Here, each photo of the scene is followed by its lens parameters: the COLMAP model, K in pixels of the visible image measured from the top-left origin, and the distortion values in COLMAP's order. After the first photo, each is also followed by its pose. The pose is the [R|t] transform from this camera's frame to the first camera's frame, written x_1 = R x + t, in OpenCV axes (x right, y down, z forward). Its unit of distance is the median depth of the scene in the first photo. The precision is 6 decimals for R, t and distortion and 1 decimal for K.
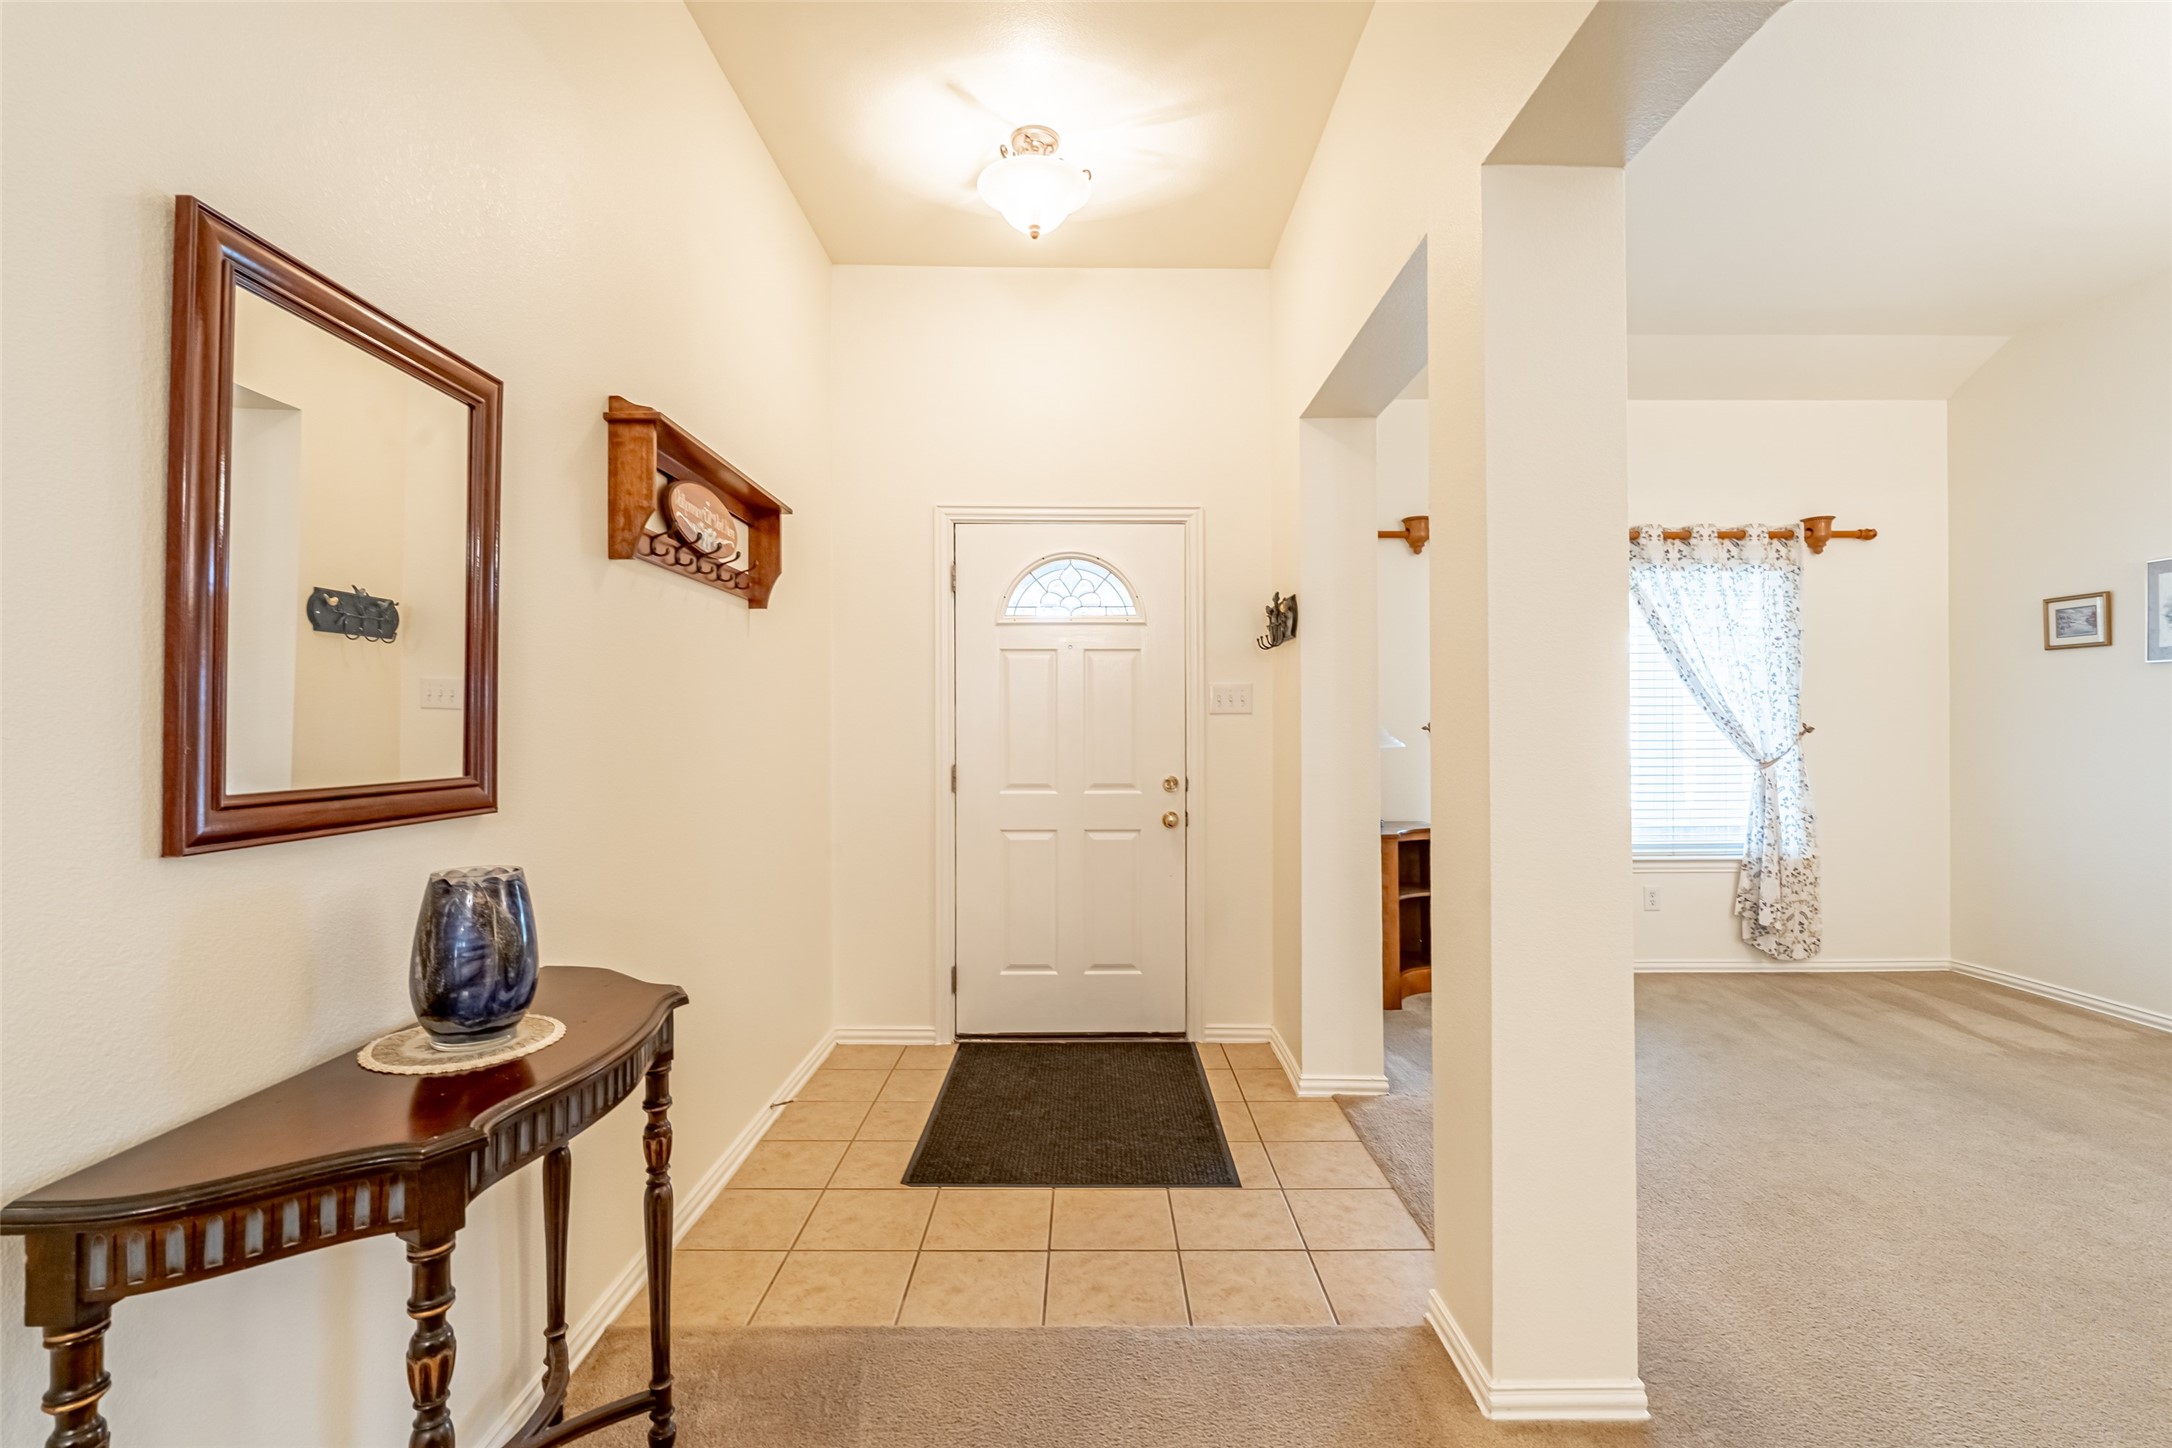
lens RADIAL K [[980.0, 0, 1085.4], [0, 980.0, 716.8], [0, 0, 1]] dist [-0.015971, 0.004807]
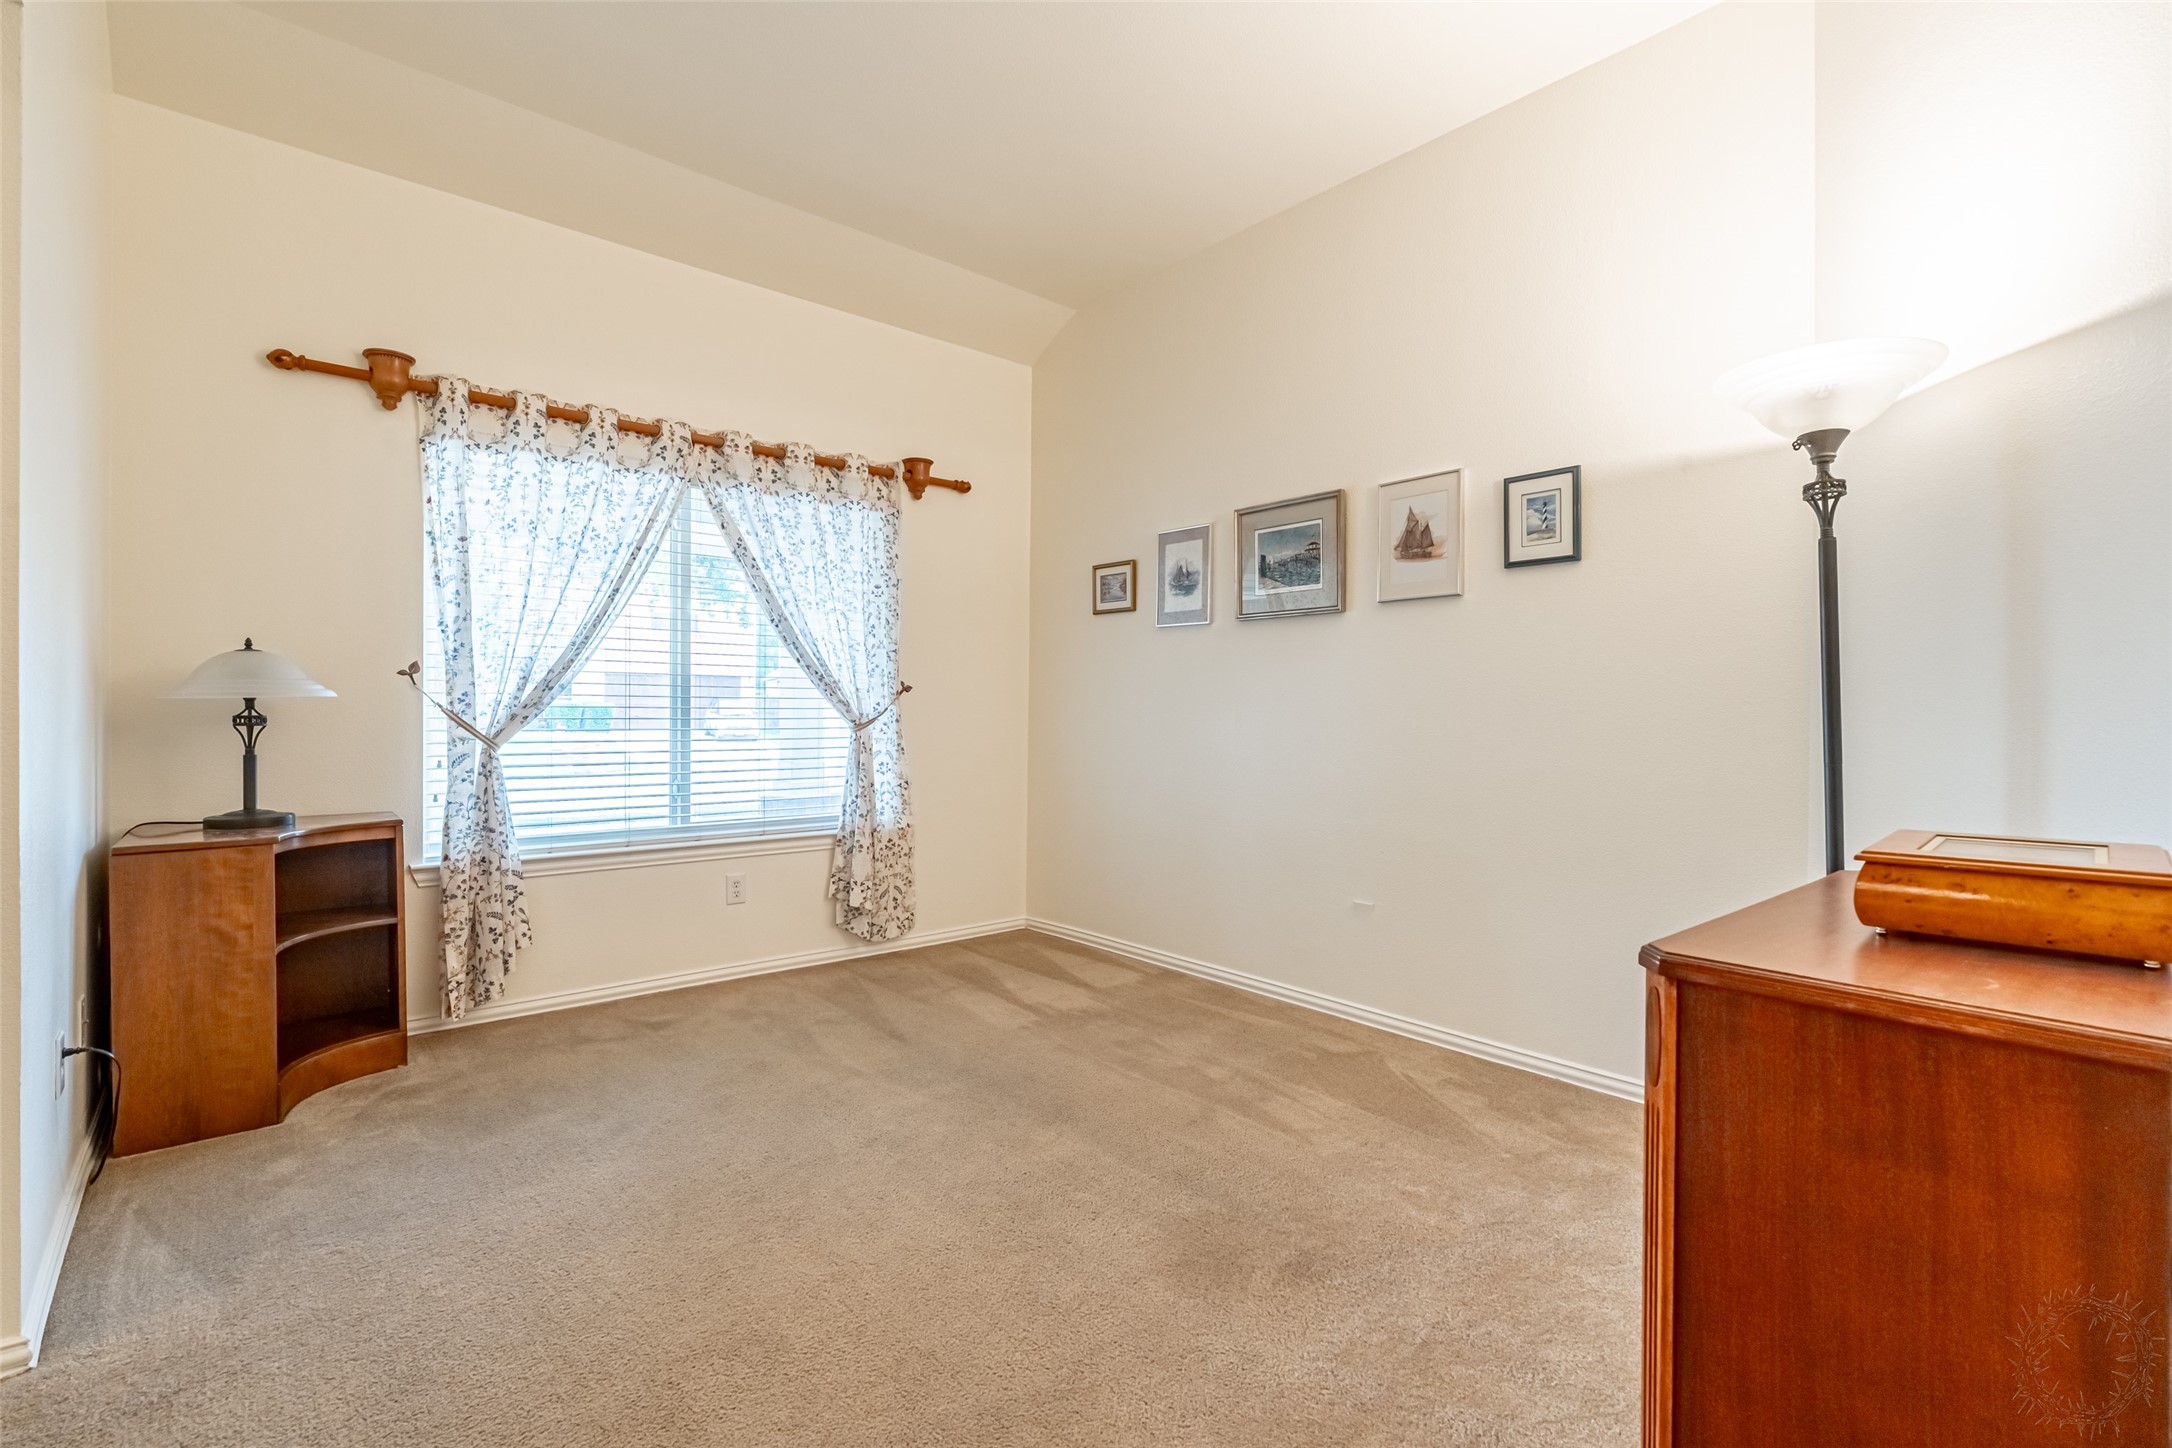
lens RADIAL K [[980.0, 0, 1090.6], [0, 980.0, 714.5], [0, 0, 1]] dist [-0.015971, 0.004807]
pose [[0.750353, 0.006695, 0.661003, 0.262432], [-0.017066, 0.999812, 0.009246, 0.026448], [-0.660817, -0.018219, 0.750326, 0.187122]]
